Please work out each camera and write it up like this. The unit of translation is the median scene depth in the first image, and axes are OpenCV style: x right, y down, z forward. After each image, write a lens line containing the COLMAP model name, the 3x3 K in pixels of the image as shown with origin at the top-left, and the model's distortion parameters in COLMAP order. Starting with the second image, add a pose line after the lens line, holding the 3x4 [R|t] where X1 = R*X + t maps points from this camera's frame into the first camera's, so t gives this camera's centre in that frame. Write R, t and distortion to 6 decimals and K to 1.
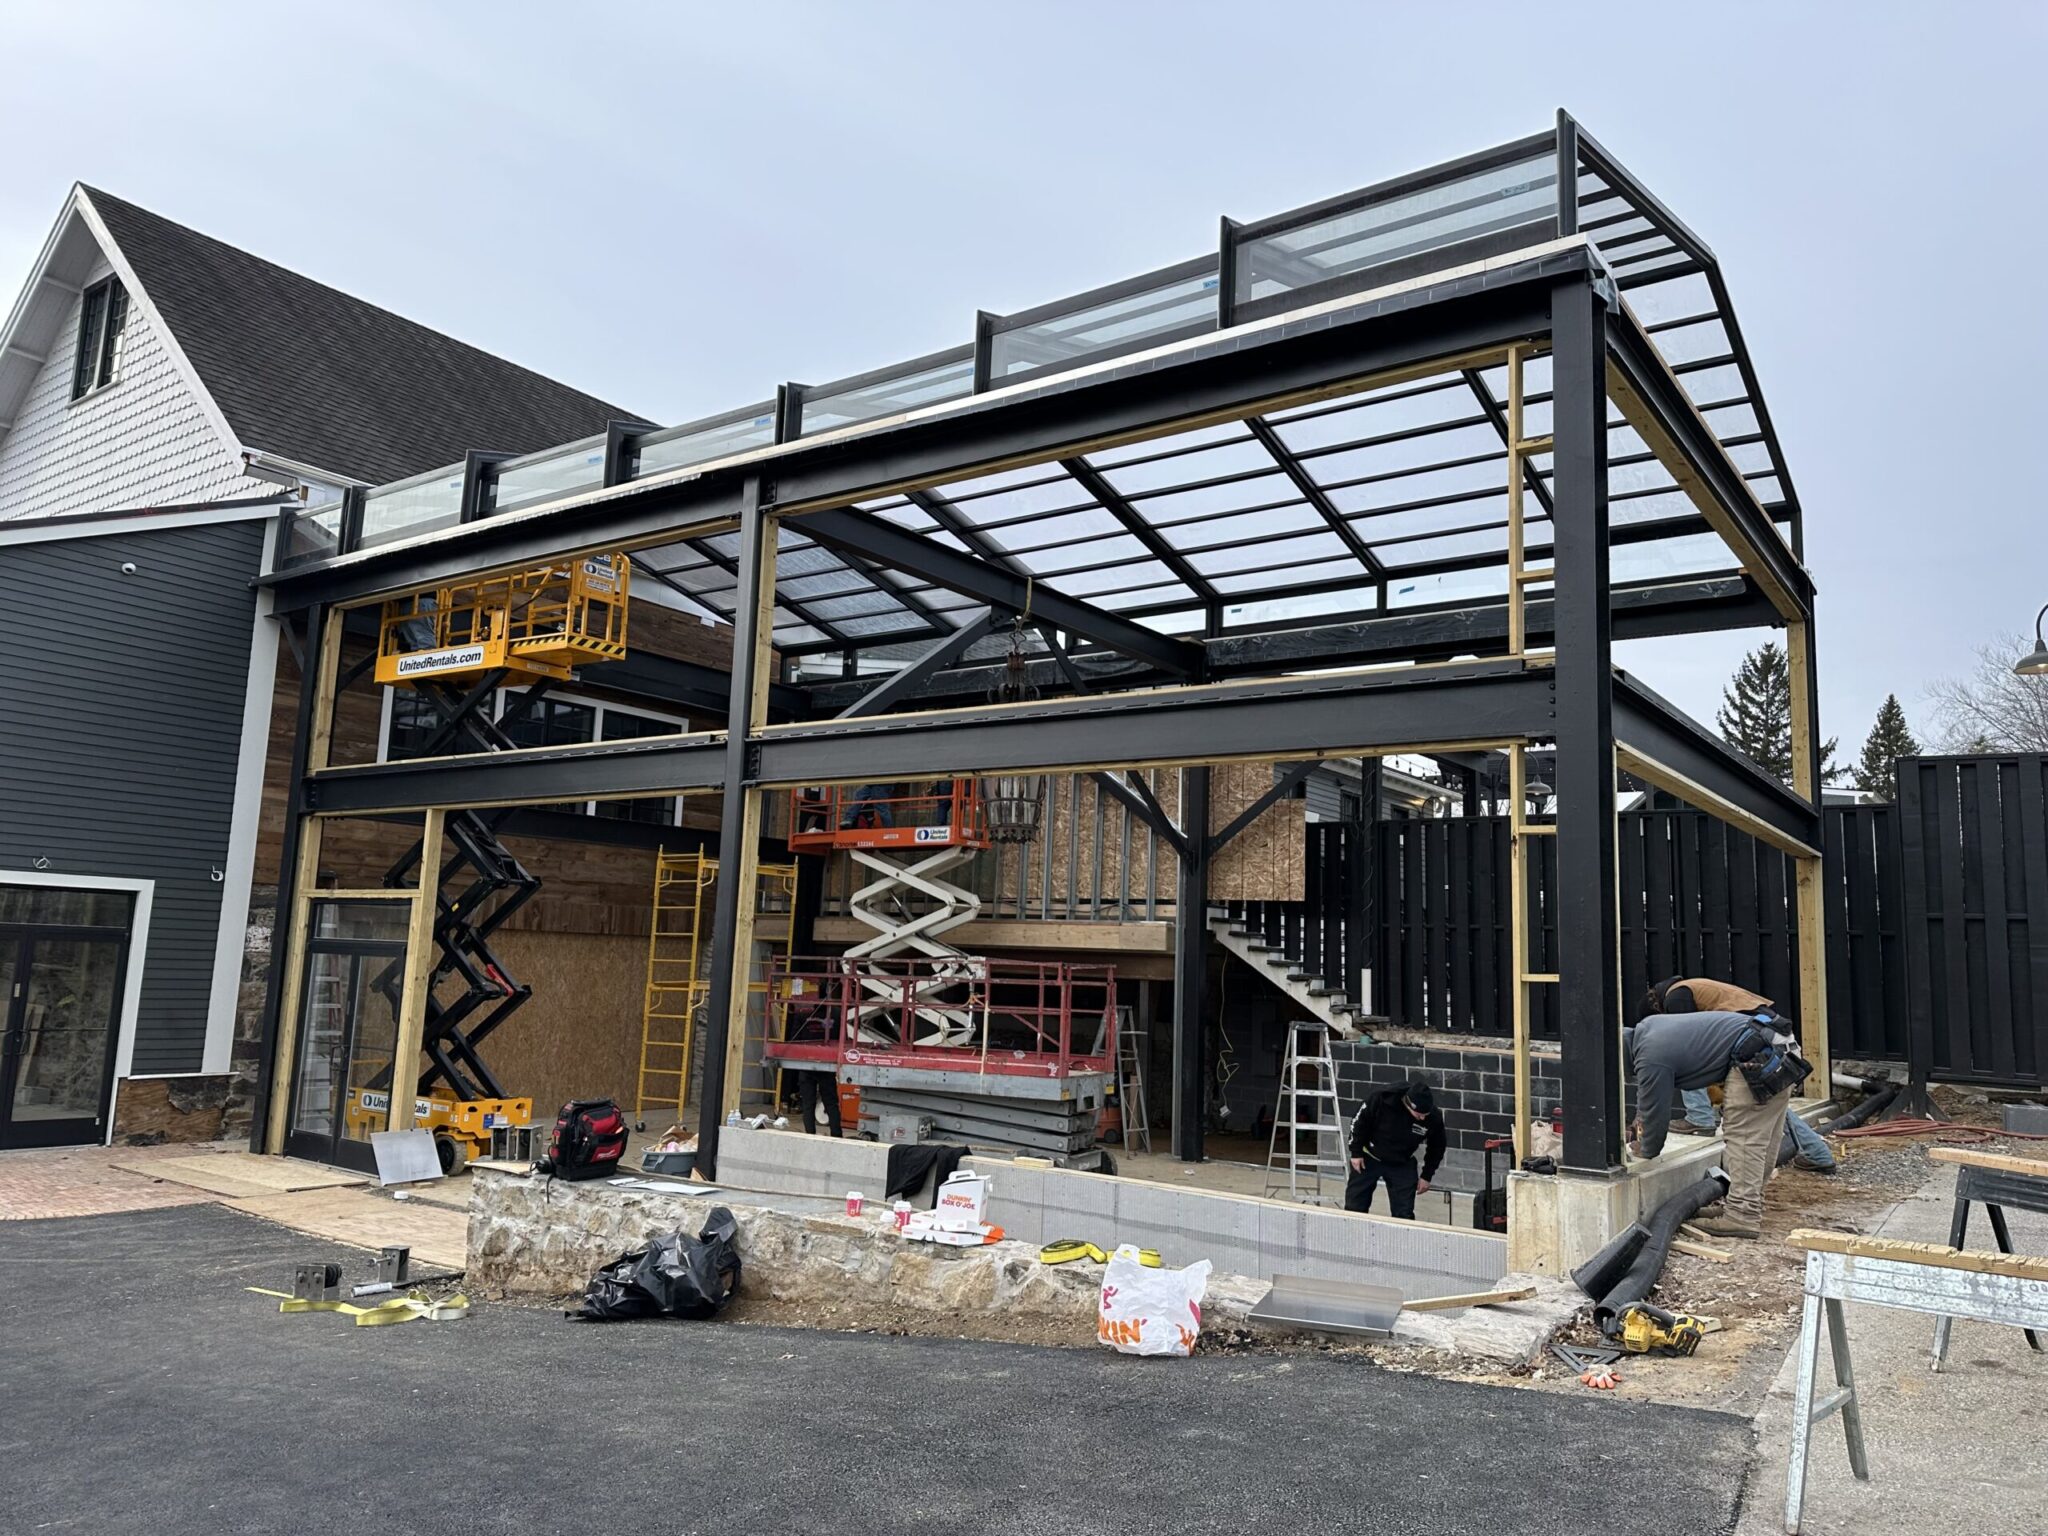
lens RADIAL K [[1430.3, 0, 1024.0], [0, 1430.3, 768.0], [0, 0, 1]] dist [0.062655, -0.000145]
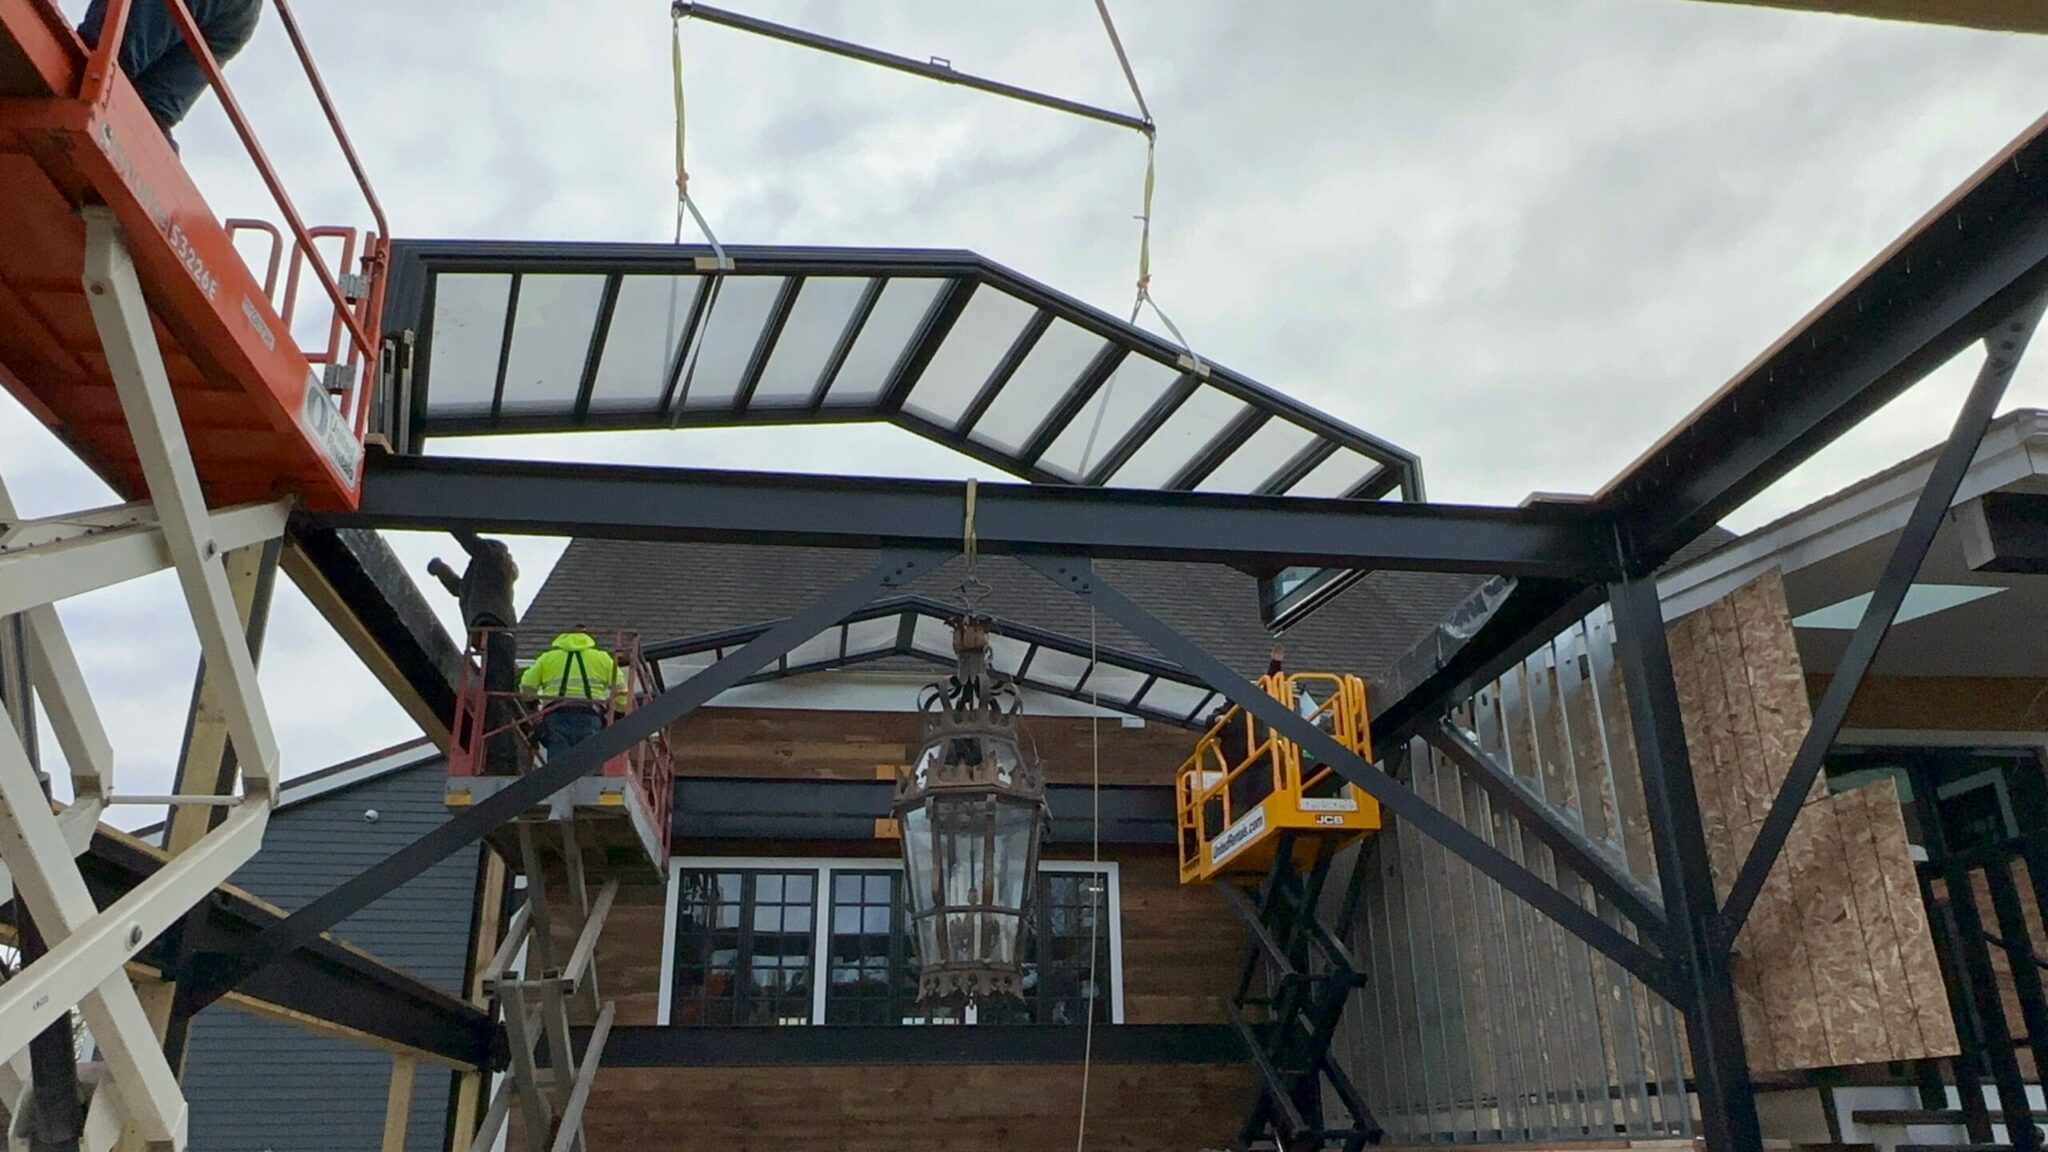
lens RADIAL K [[1514.9, 0, 1024.0], [0, 1514.9, 576.0], [0, 0, 1]] dist [-0.003027, -0.002213]
pose [[0.700414, -0.303676, -0.645912, 0.309301], [0.140409, 0.945912, -0.292465, 0.055847], [0.699790, 0.114155, 0.705168, 0.537524]]
